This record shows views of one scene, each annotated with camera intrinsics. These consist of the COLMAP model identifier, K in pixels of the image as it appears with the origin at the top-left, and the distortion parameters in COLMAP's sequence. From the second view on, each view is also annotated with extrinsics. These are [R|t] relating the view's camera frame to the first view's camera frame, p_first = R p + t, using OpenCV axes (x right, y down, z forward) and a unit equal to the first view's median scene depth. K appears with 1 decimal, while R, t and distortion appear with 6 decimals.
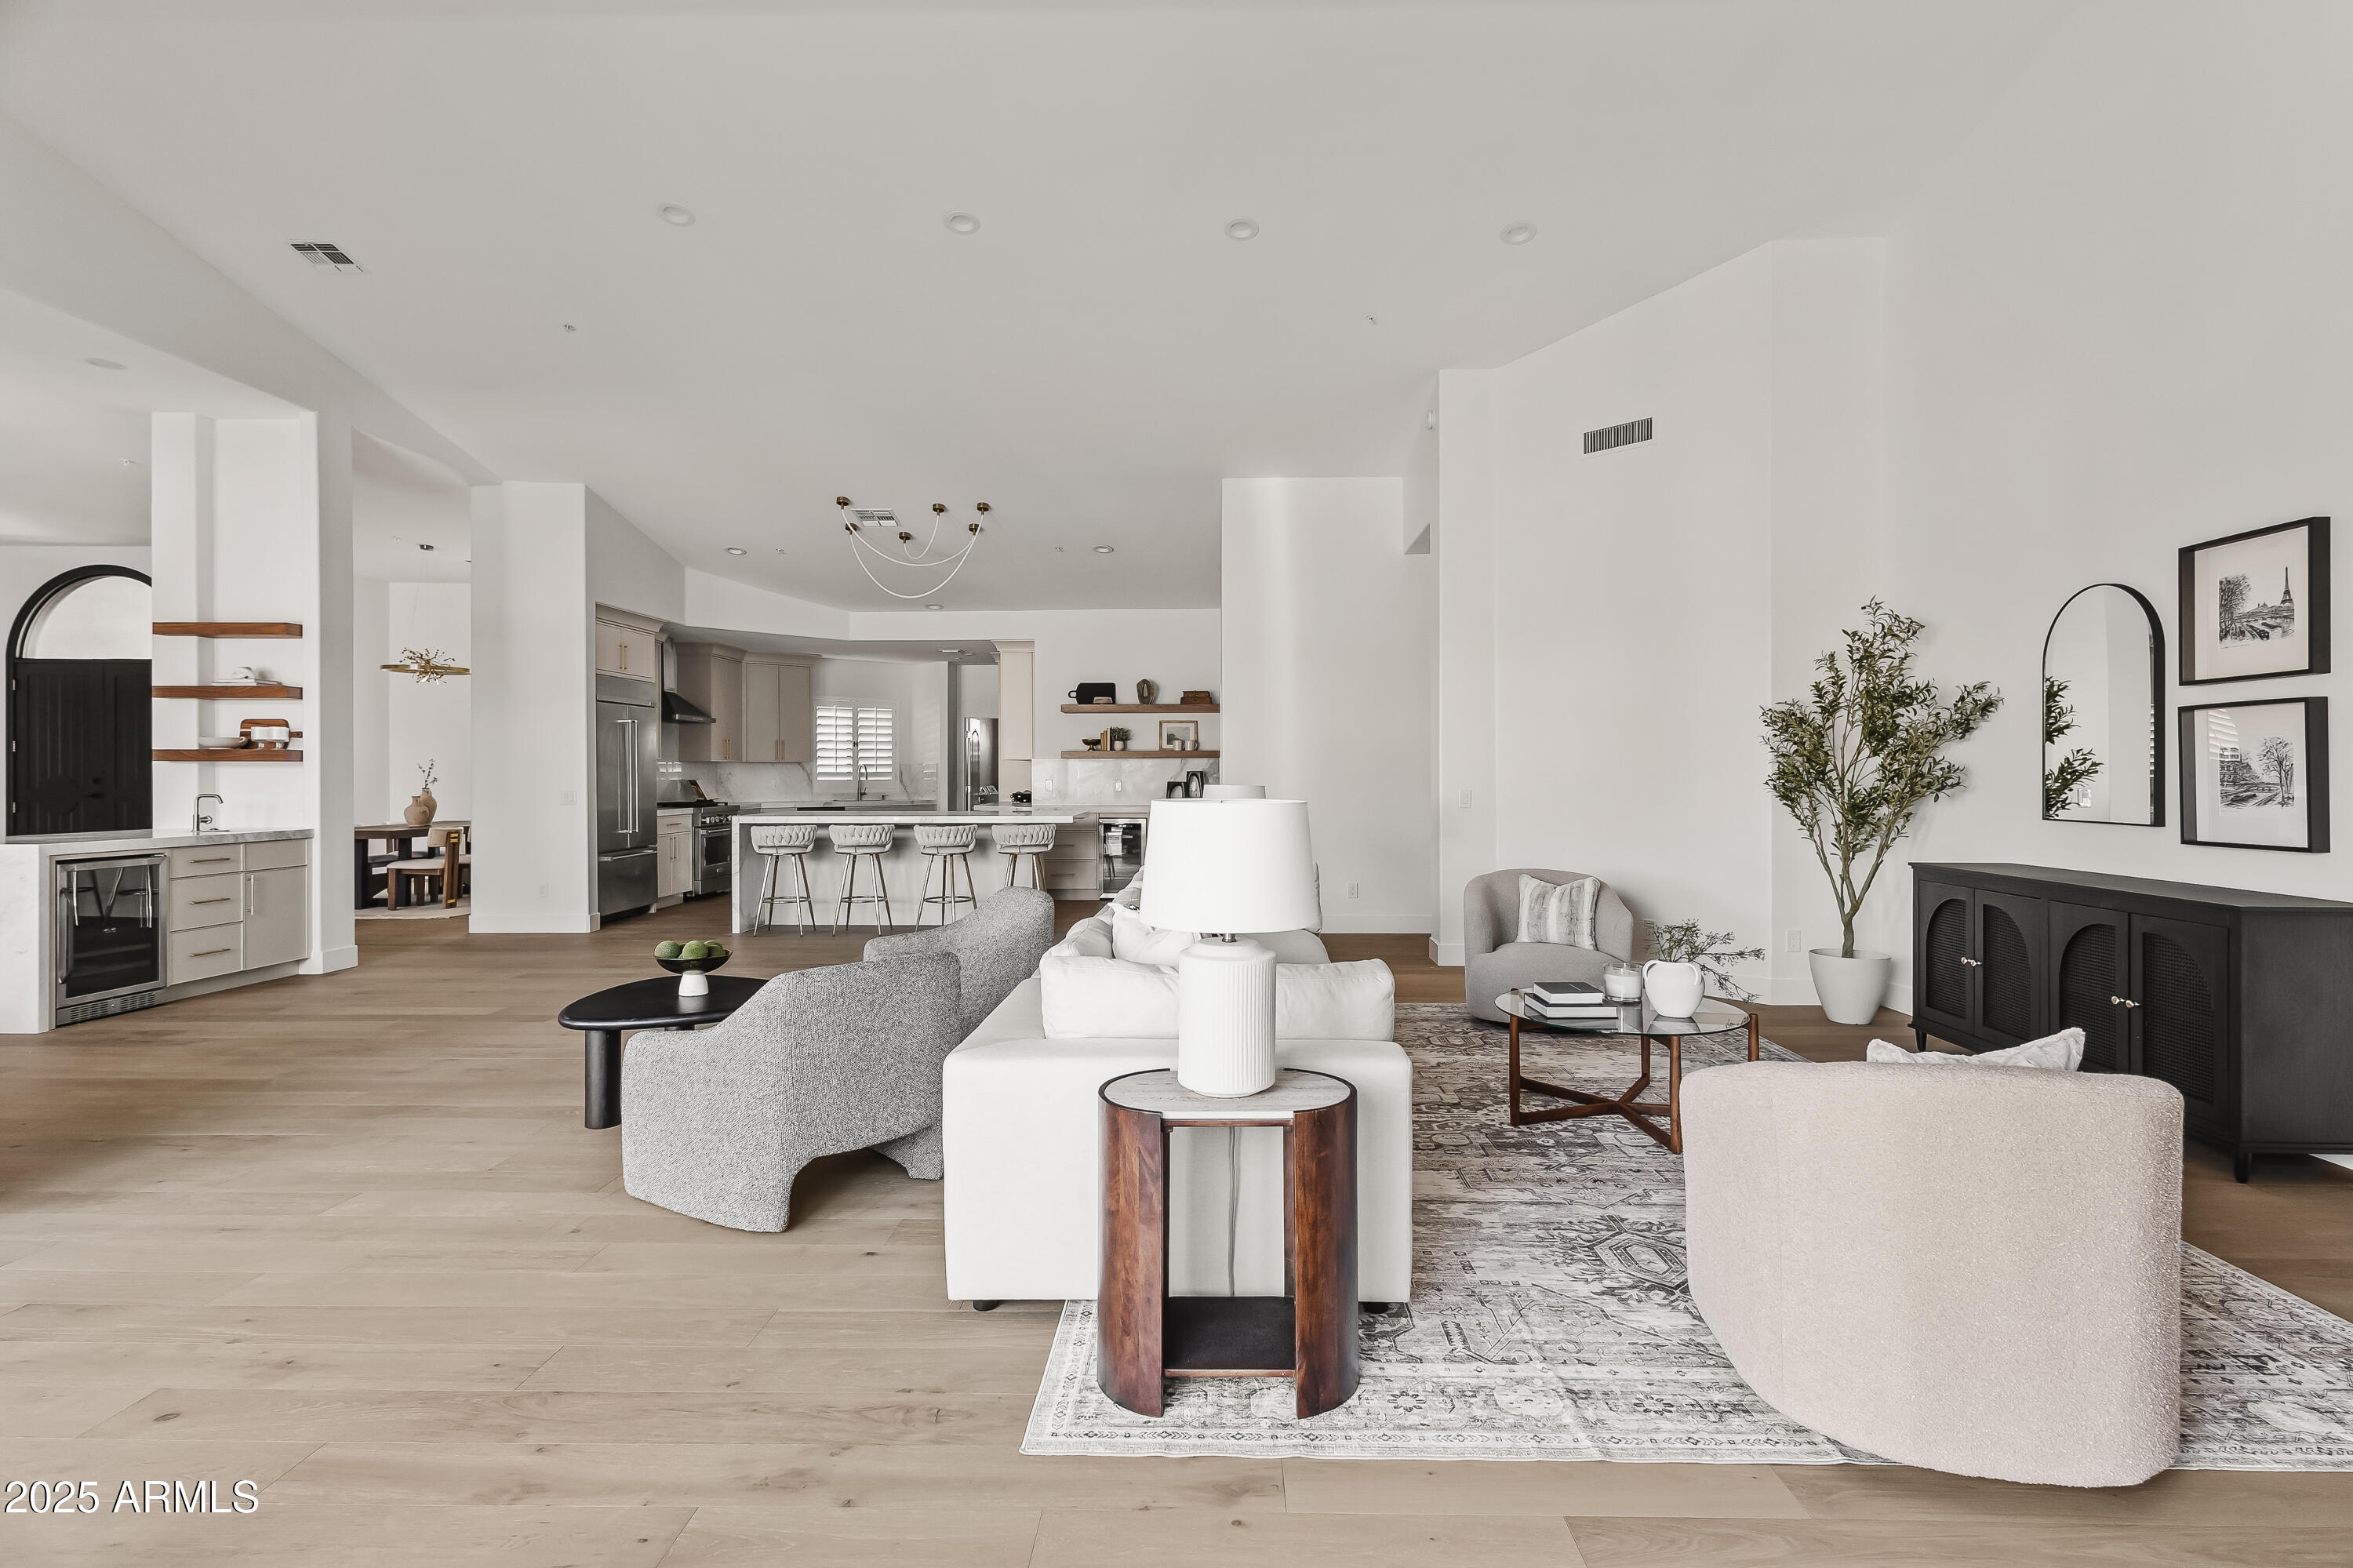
lens RADIAL K [[1137.3, 0, 1180.3], [0, 1137.3, 778.2], [0, 0, 1]] dist [0.010976, -0.001583]
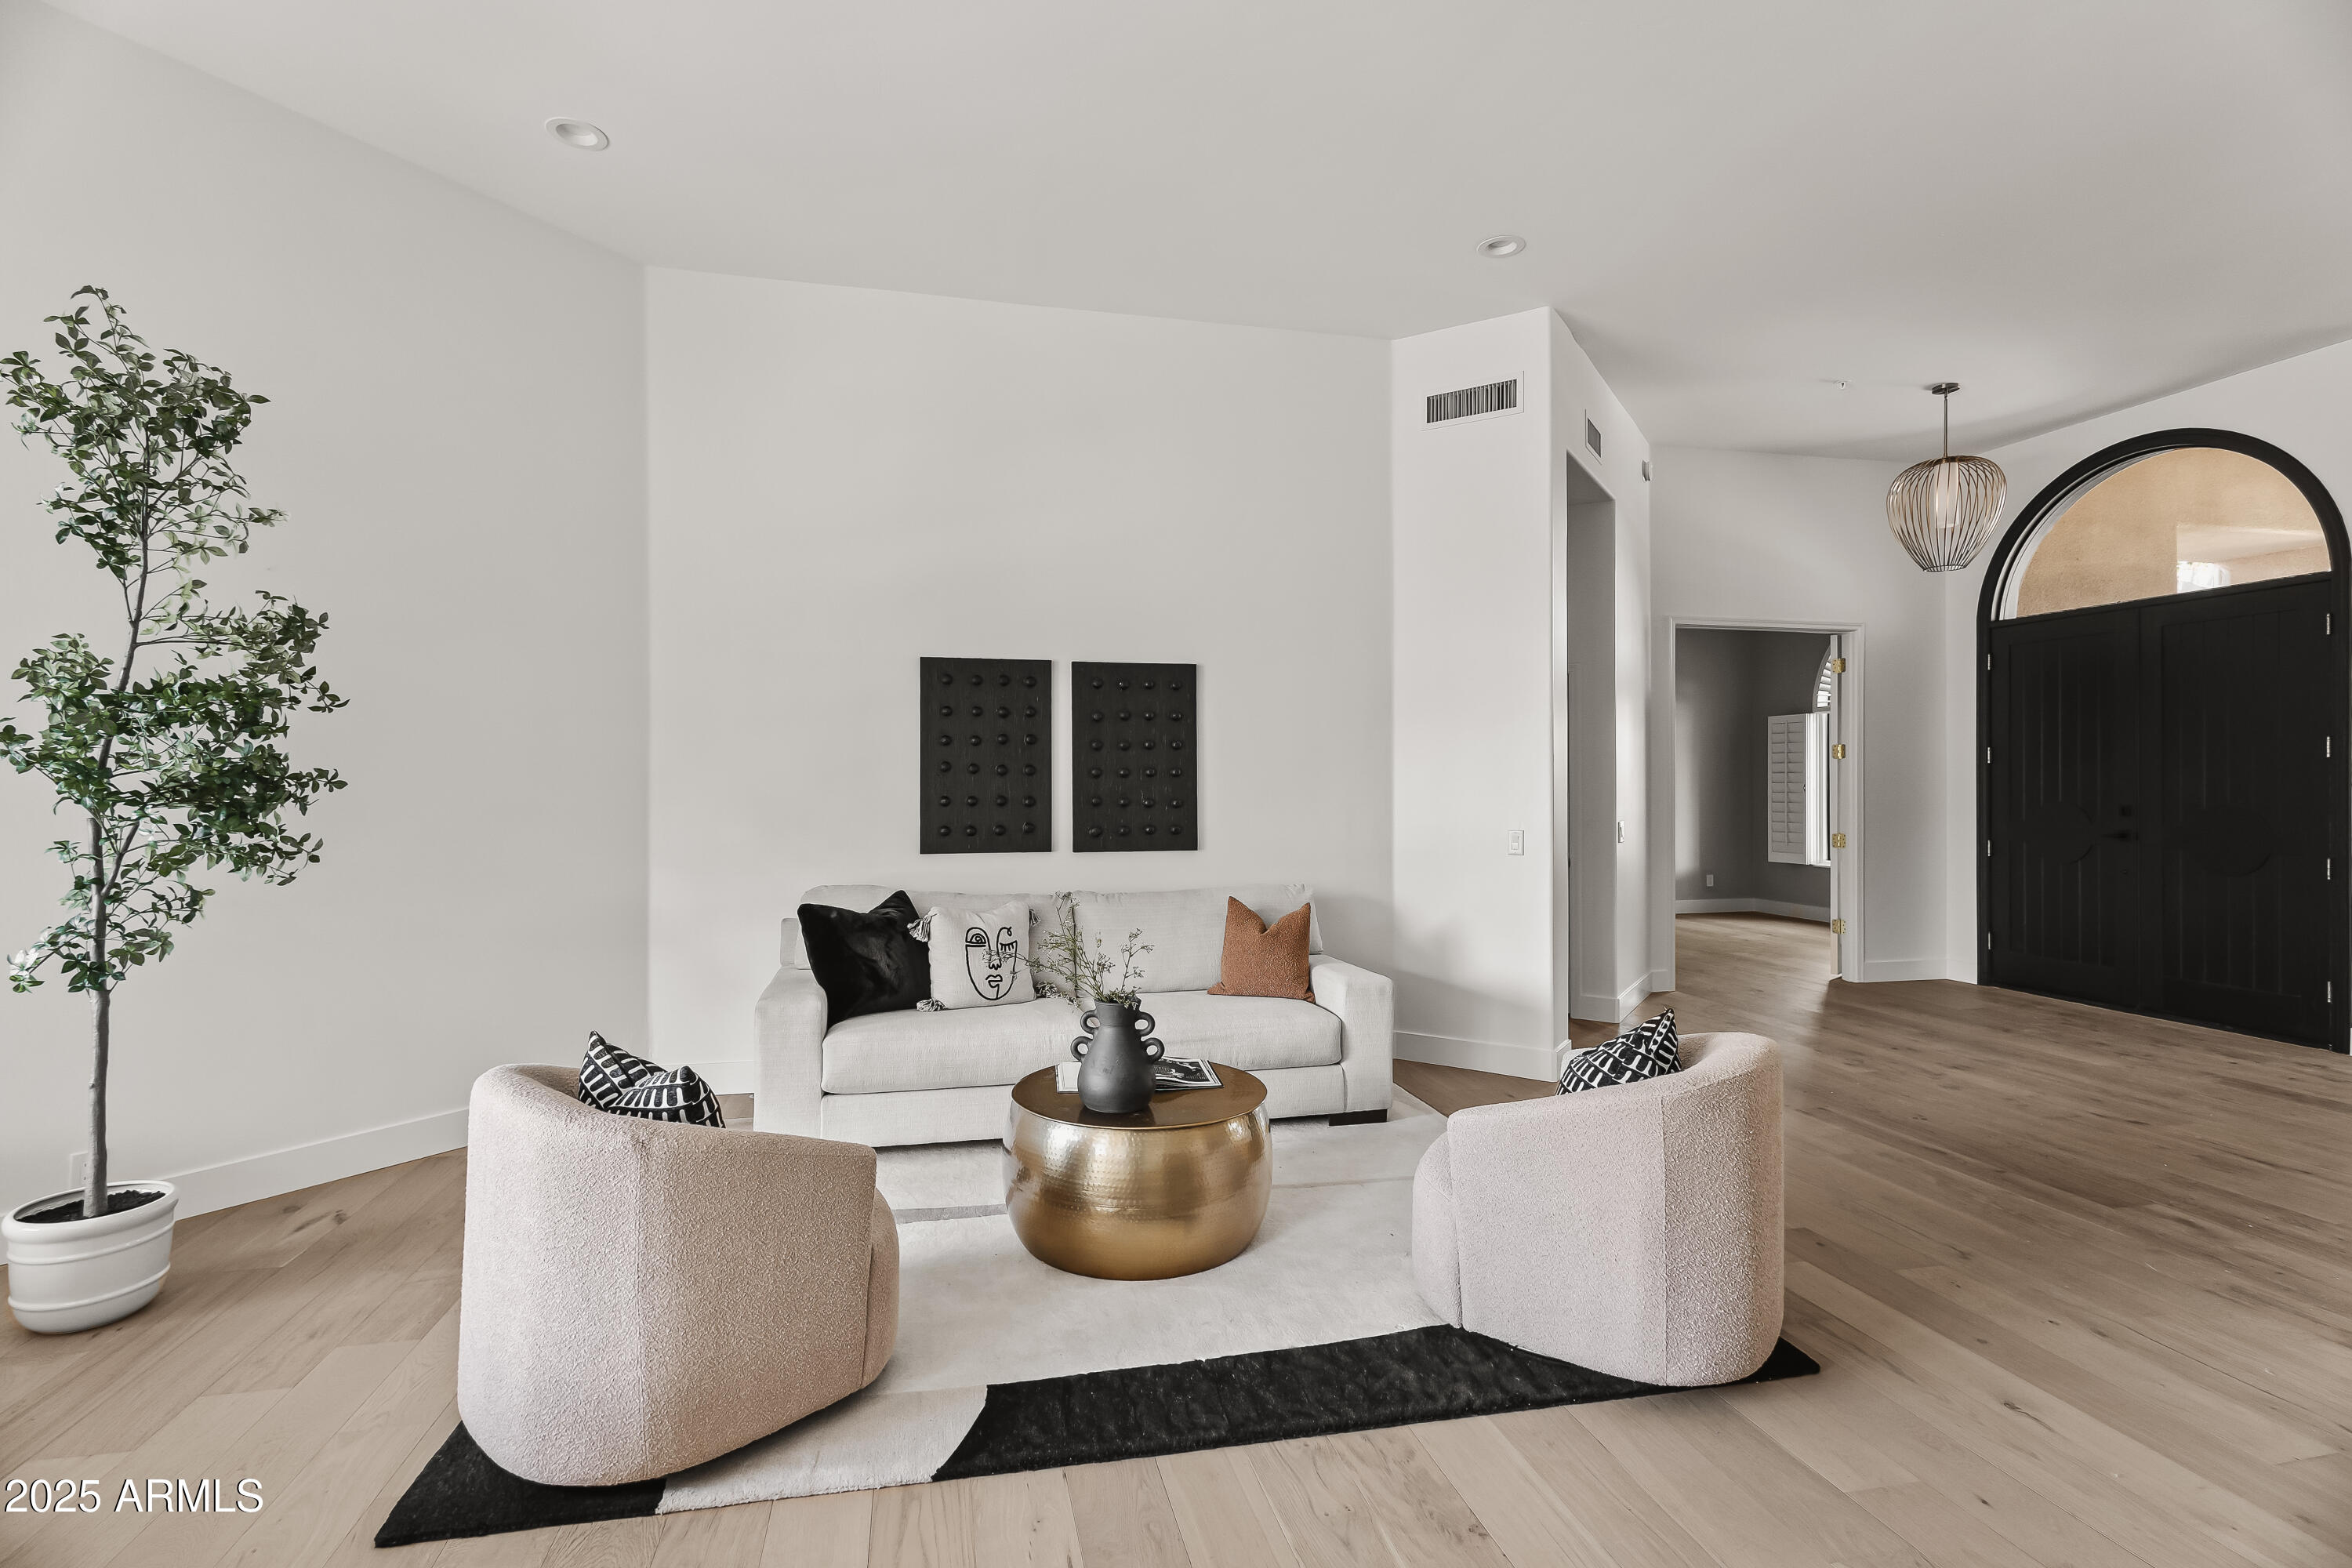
lens RADIAL K [[1136.8, 0, 1190.3], [0, 1136.8, 774.5], [0, 0, 1]] dist [0.010976, -0.001583]
pose [[0.243291, -0.005528, -0.969938, -0.965769], [-0.002513, 0.999977, -0.006330, -0.024391], [0.969950, 0.003978, 0.243272, 0.754715]]
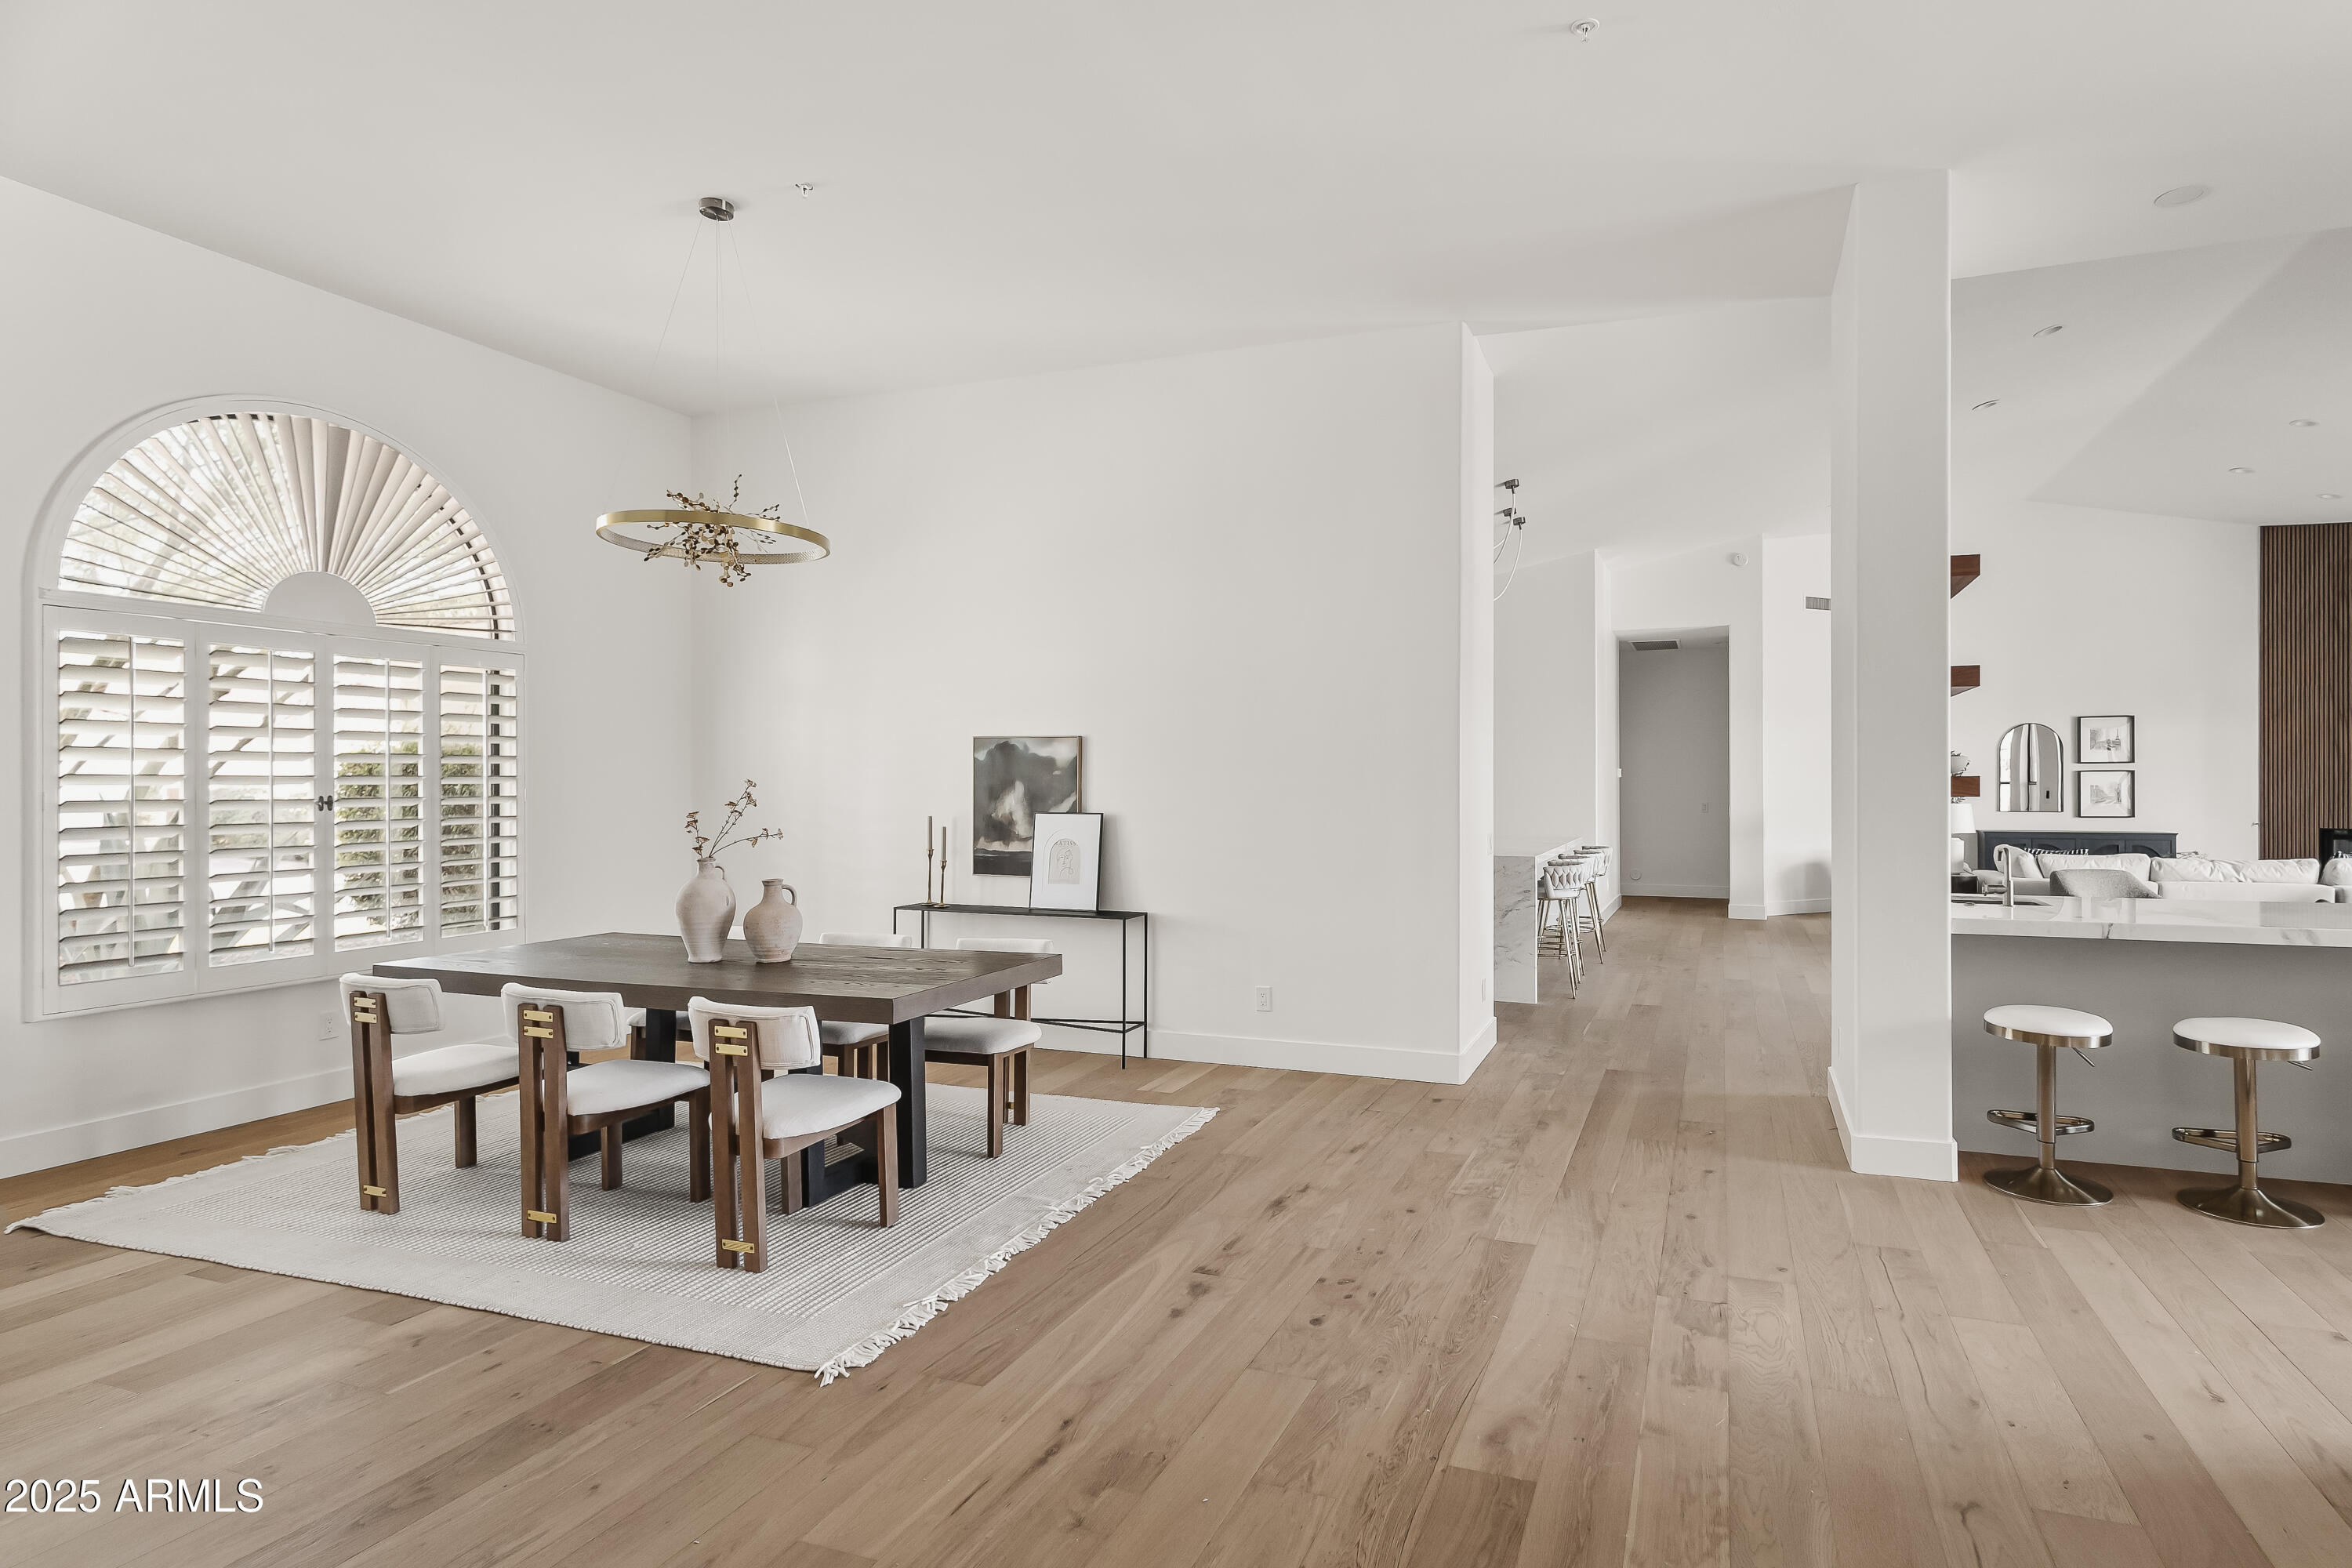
lens RADIAL K [[1194.3, 0, 1291.1], [0, 1194.3, 786.7], [0, 0, 1]] dist [0.004087, 0.001435]
pose [[0.315844, -0.004116, 0.948802, -1.811054], [0.006502, 0.999976, 0.002173, -0.027437], [-0.948789, 0.005483, 0.315863, 1.317413]]
